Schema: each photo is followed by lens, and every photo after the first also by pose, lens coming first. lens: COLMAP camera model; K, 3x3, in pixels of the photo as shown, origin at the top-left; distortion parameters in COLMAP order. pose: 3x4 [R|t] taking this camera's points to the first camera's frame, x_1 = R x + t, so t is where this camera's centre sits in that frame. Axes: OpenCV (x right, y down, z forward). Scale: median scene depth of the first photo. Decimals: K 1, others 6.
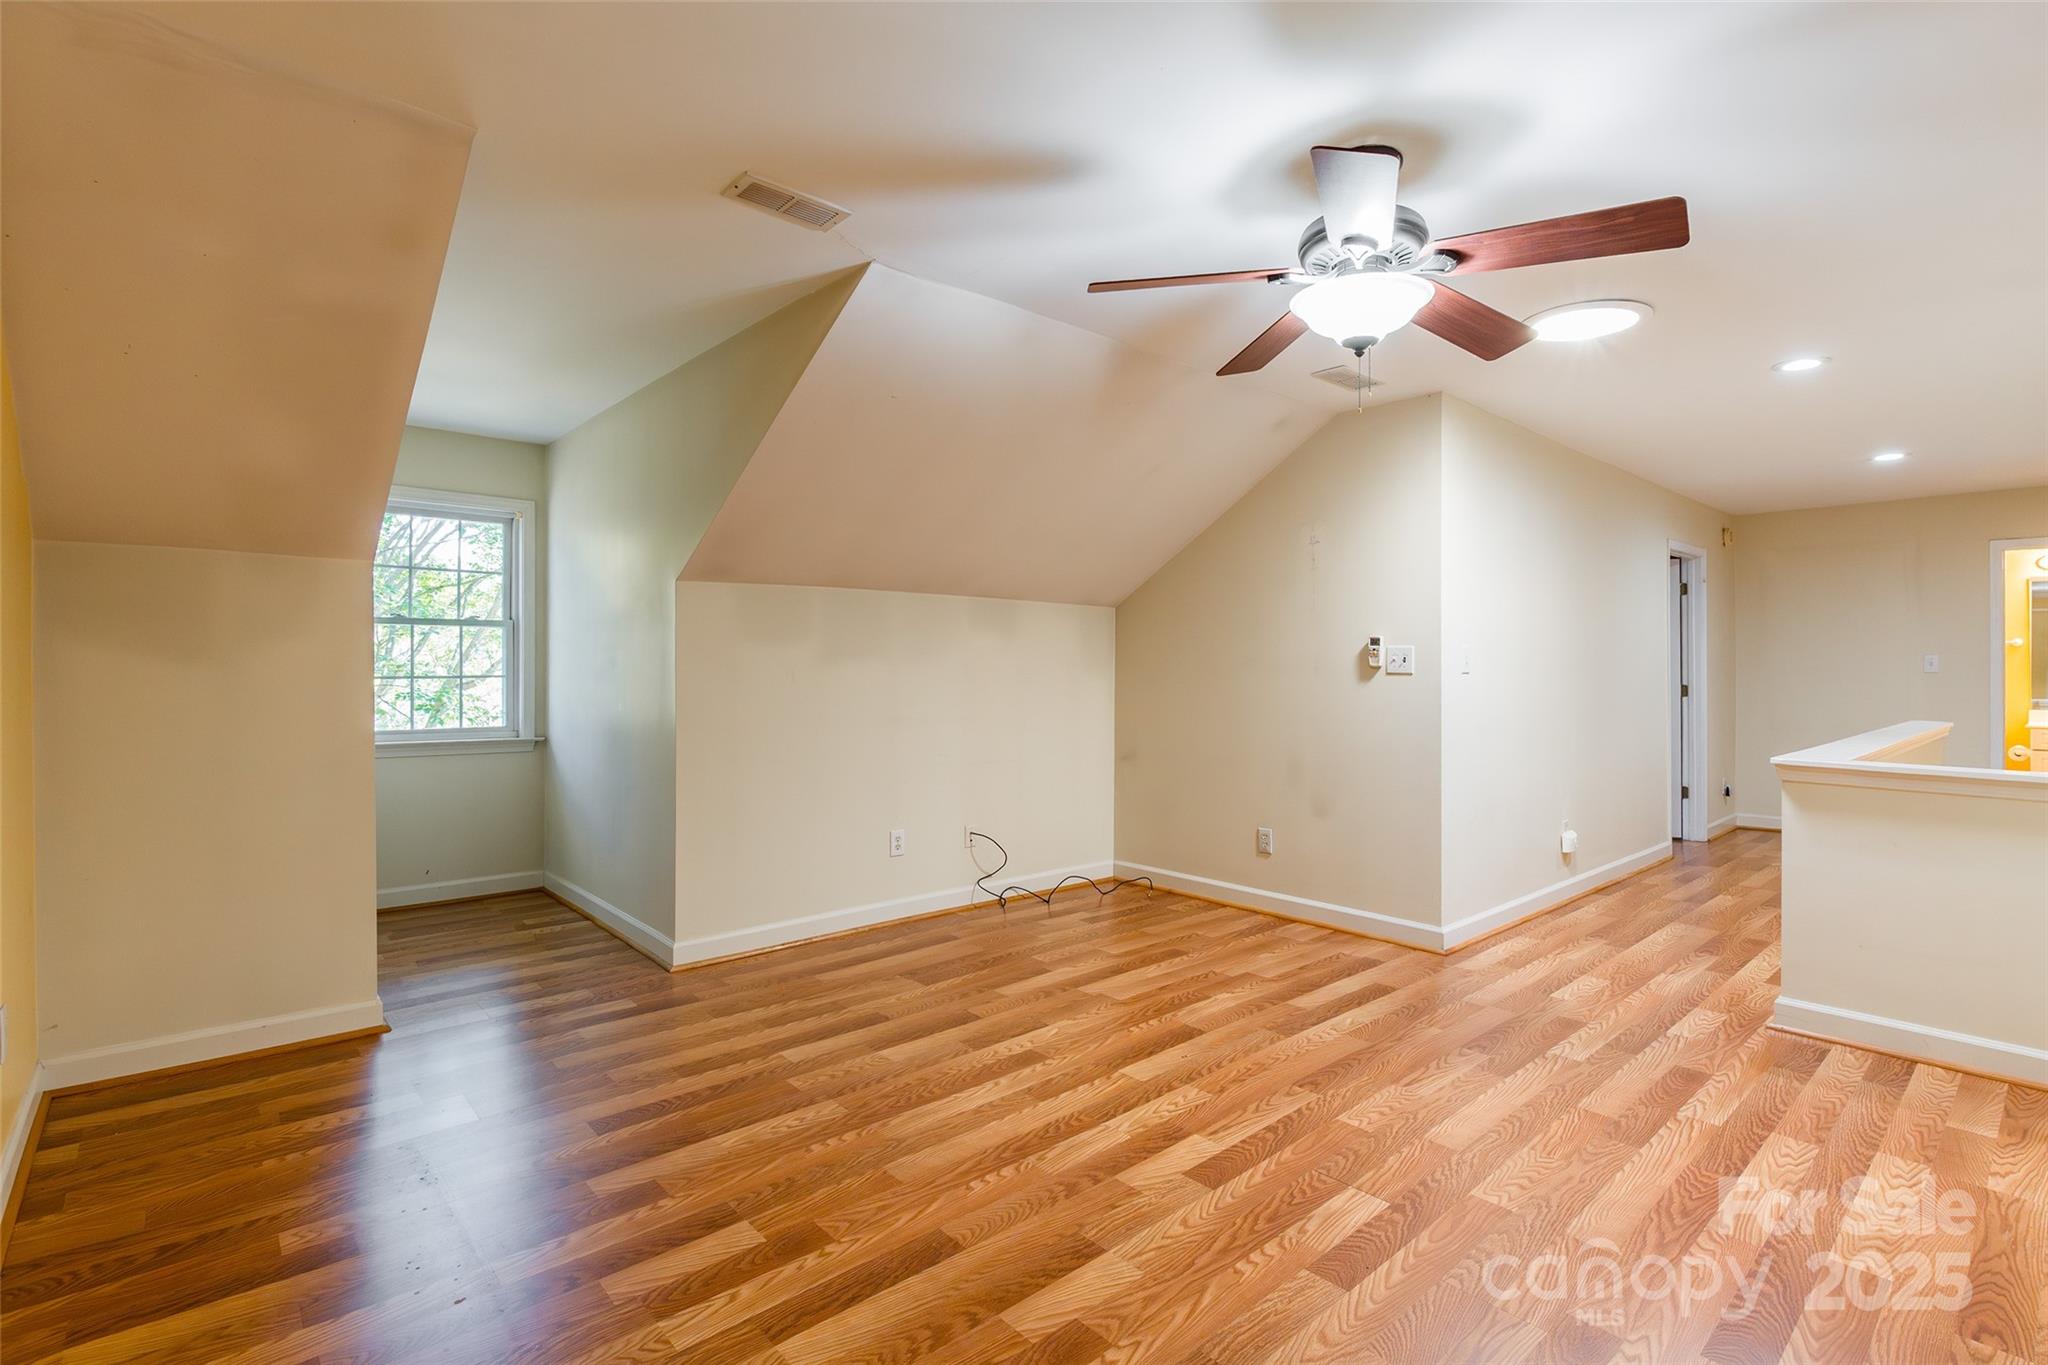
lens RADIAL K [[934.2, 0, 1026.6], [0, 934.2, 678.7], [0, 0, 1]] dist [-0.002020, -0.000123]
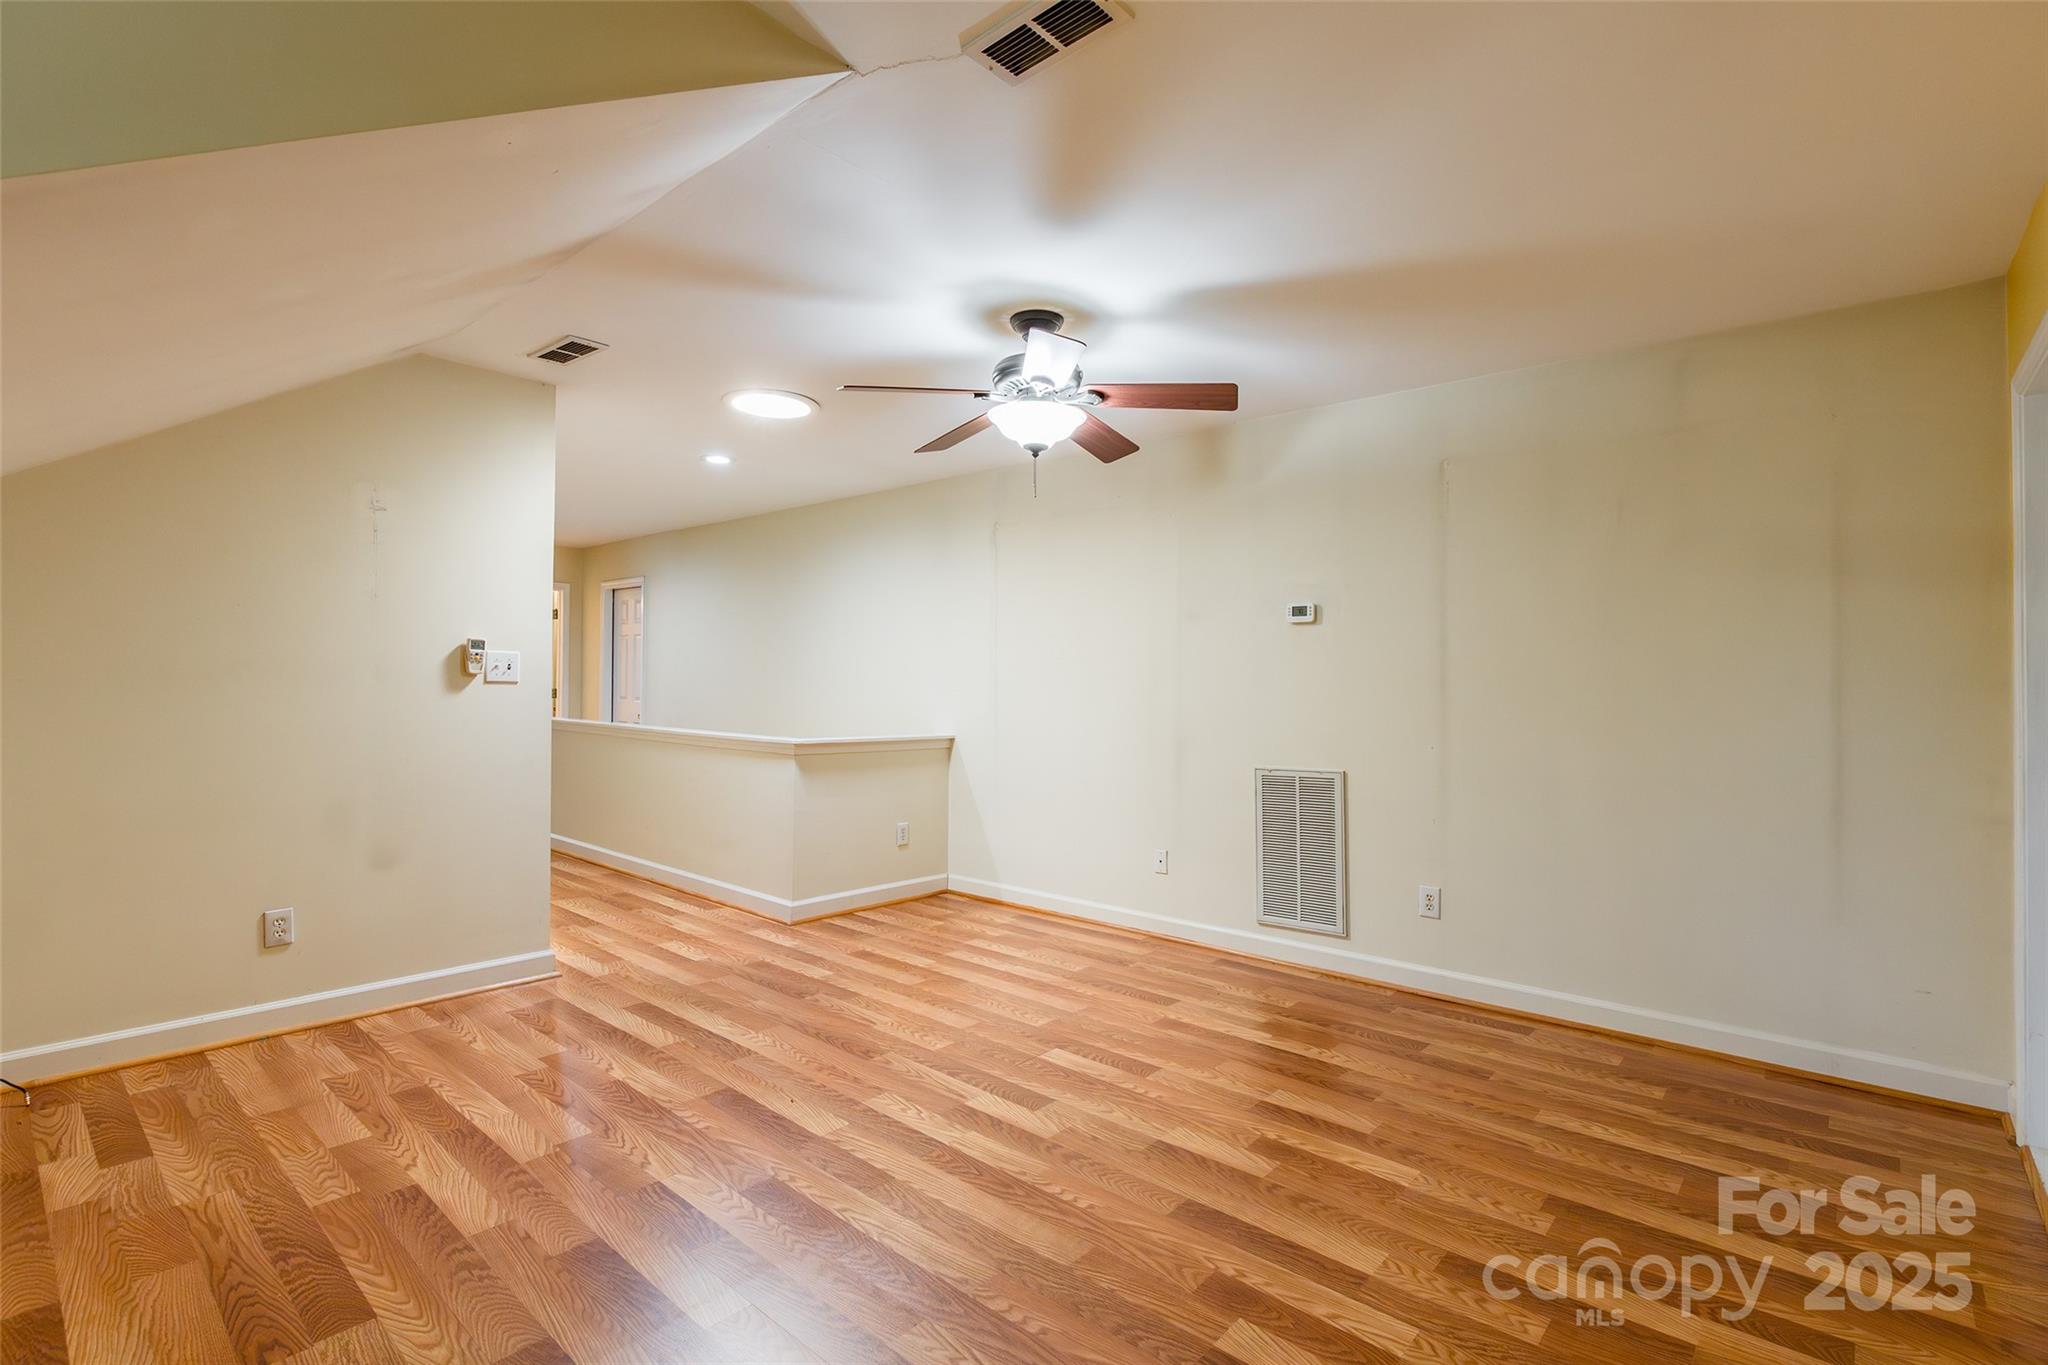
lens RADIAL K [[934.2, 0, 1026.6], [0, 934.2, 678.7], [0, 0, 1]] dist [-0.002020, -0.000123]
pose [[-0.092555, 0.001576, 0.995706, -0.755142], [0.000048, 0.999999, -0.001579, -0.010101], [-0.995708, -0.000098, -0.092555, 0.839014]]
